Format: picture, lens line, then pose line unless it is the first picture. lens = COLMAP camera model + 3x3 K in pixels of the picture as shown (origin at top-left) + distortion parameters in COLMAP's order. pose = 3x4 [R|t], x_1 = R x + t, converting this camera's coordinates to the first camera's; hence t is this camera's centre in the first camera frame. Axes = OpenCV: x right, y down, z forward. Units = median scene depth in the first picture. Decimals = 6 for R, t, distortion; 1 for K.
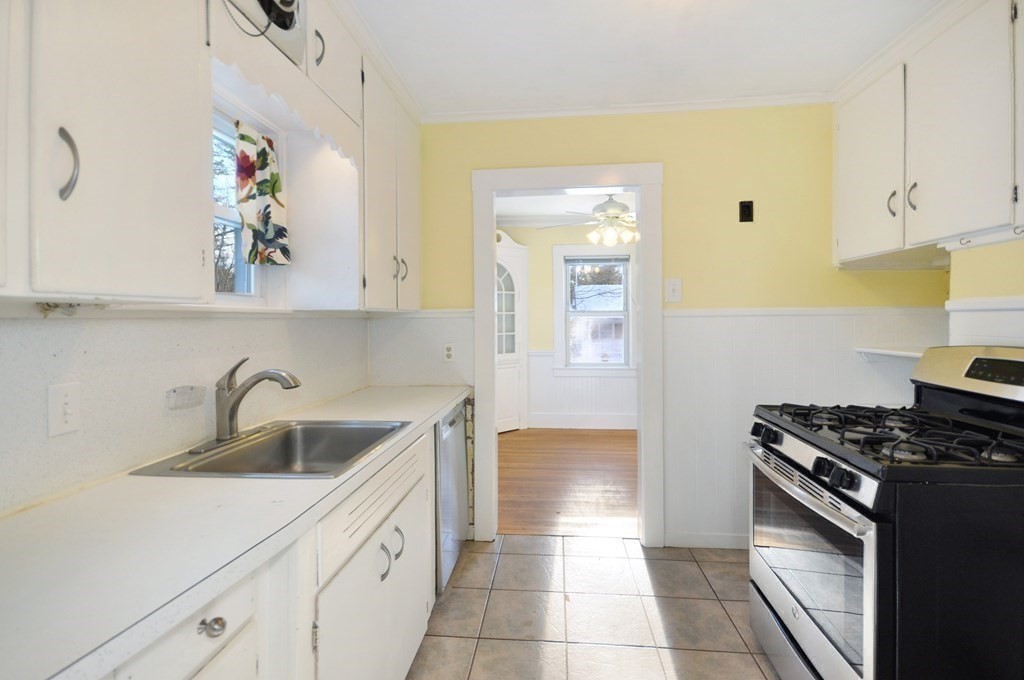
lens RADIAL K [[470.1, 0, 512.2], [0, 470.1, 326.1], [0, 0, 1]] dist [0.000512, -0.000500]
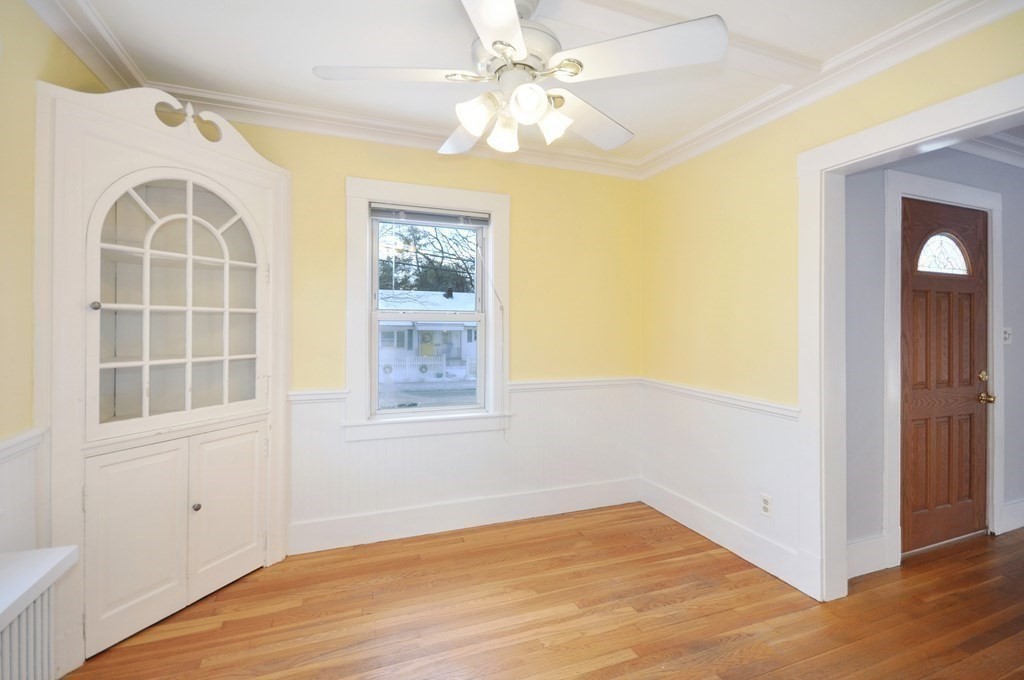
lens RADIAL K [[470.1, 0, 512.2], [0, 470.1, 326.1], [0, 0, 1]] dist [0.000512, -0.000500]
pose [[0.893187, 0.013195, 0.449493, 0.022332], [-0.006602, 0.999846, -0.016232, -0.006968], [-0.449638, 0.011530, 0.893137, 0.487700]]
